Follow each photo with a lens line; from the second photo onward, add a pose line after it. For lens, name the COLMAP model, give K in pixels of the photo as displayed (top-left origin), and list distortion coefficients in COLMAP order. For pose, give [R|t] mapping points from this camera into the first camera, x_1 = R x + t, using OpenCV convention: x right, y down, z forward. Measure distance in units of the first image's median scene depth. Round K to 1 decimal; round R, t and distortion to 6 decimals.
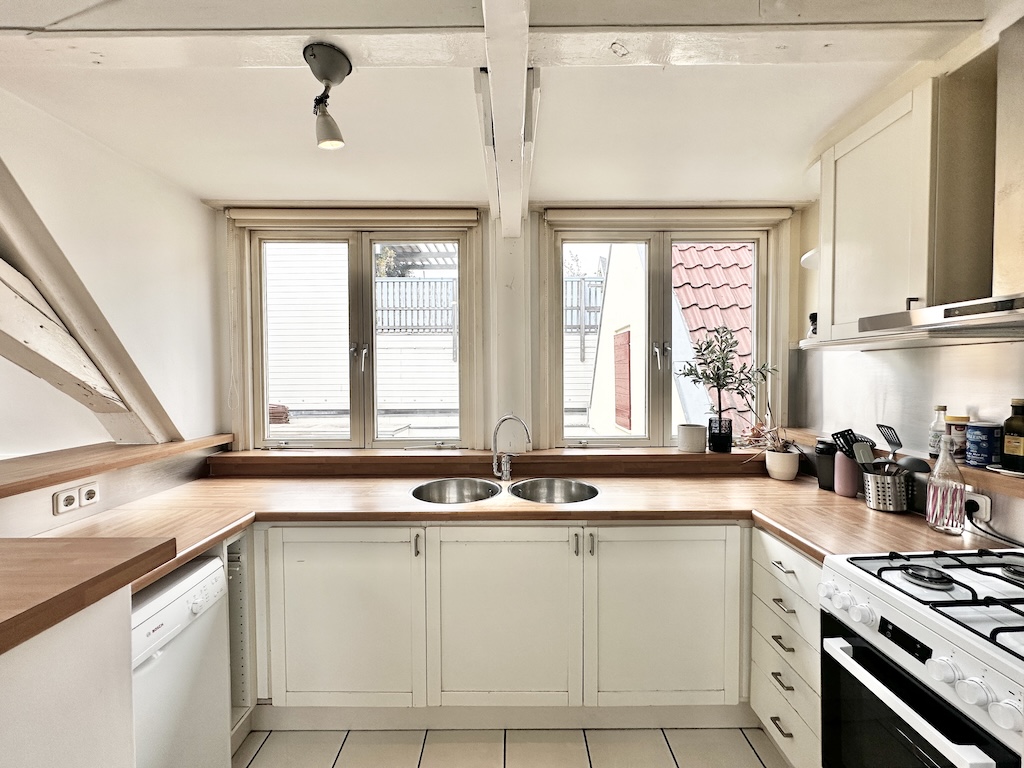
lens RADIAL K [[409.6, 0, 508.7], [0, 409.6, 384.3], [0, 0, 1]] dist [-0.002029, 0.000320]
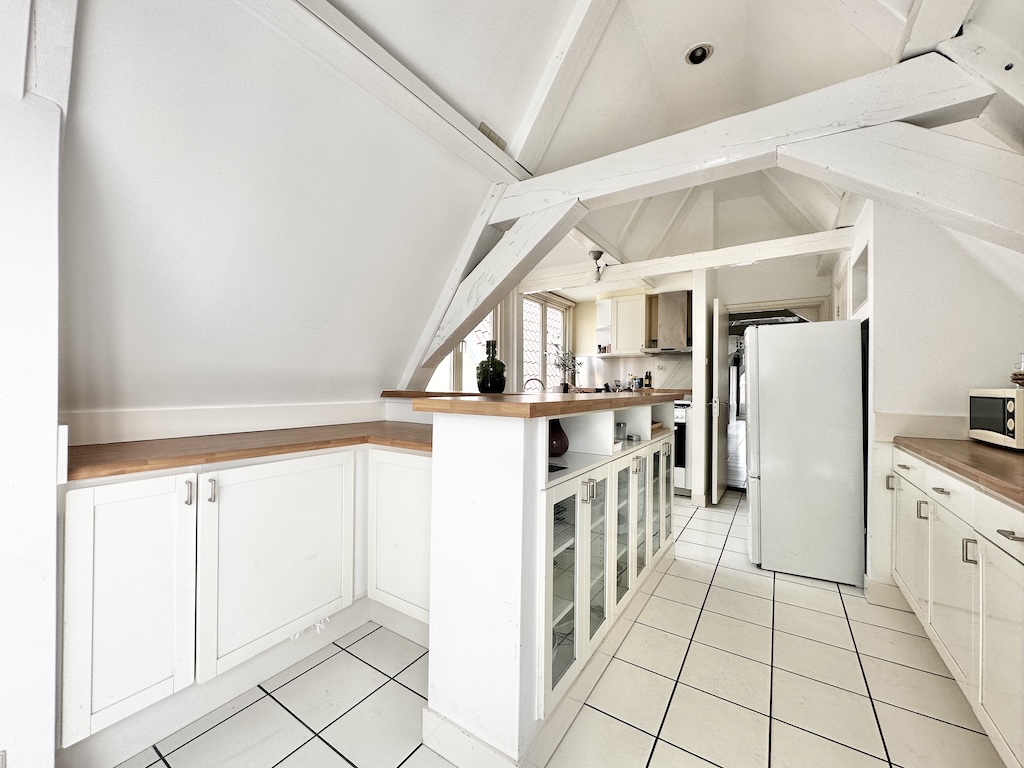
lens RADIAL K [[409.6, 0, 508.7], [0, 409.6, 384.3], [0, 0, 1]] dist [-0.002029, 0.000320]
pose [[0.548818, 0.009369, 0.835890, -2.325161], [0.011734, 0.999752, -0.018909, 0.177248], [-0.835860, 0.020186, 0.548572, -0.087055]]
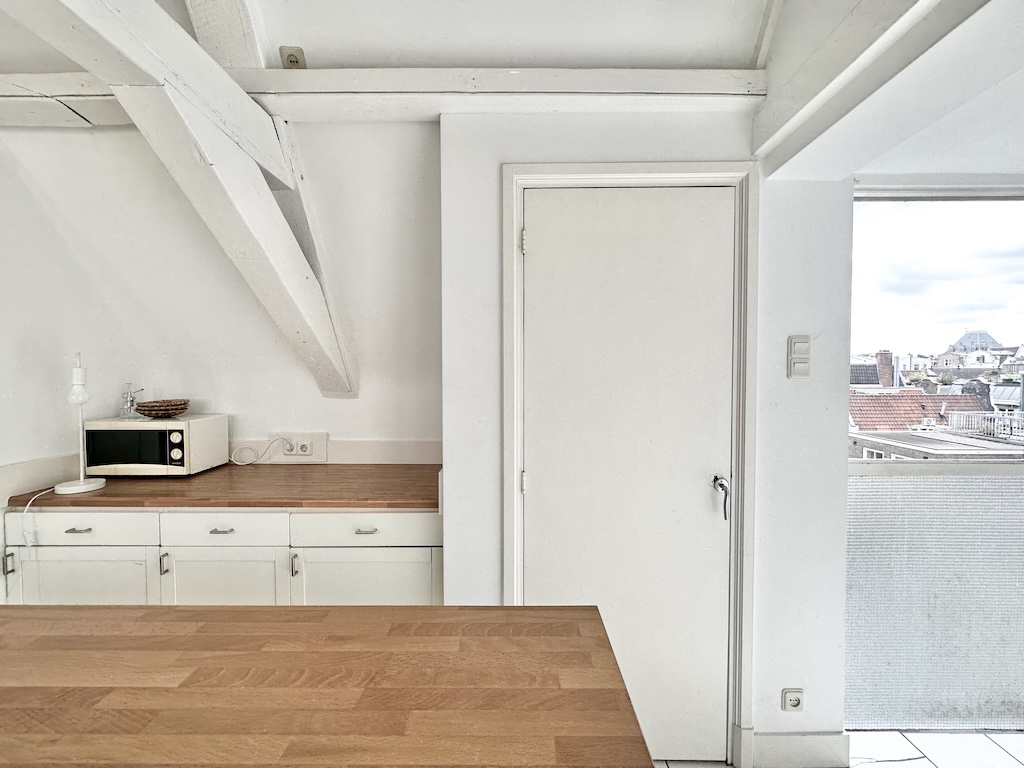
lens RADIAL K [[409.6, 0, 508.7], [0, 409.6, 384.3], [0, 0, 1]] dist [-0.002029, 0.000320]
pose [[-0.999976, 0.004075, 0.005684, -1.681705], [0.004372, 0.998578, 0.053129, 0.025587], [-0.005460, 0.053153, -0.998571, 0.533745]]
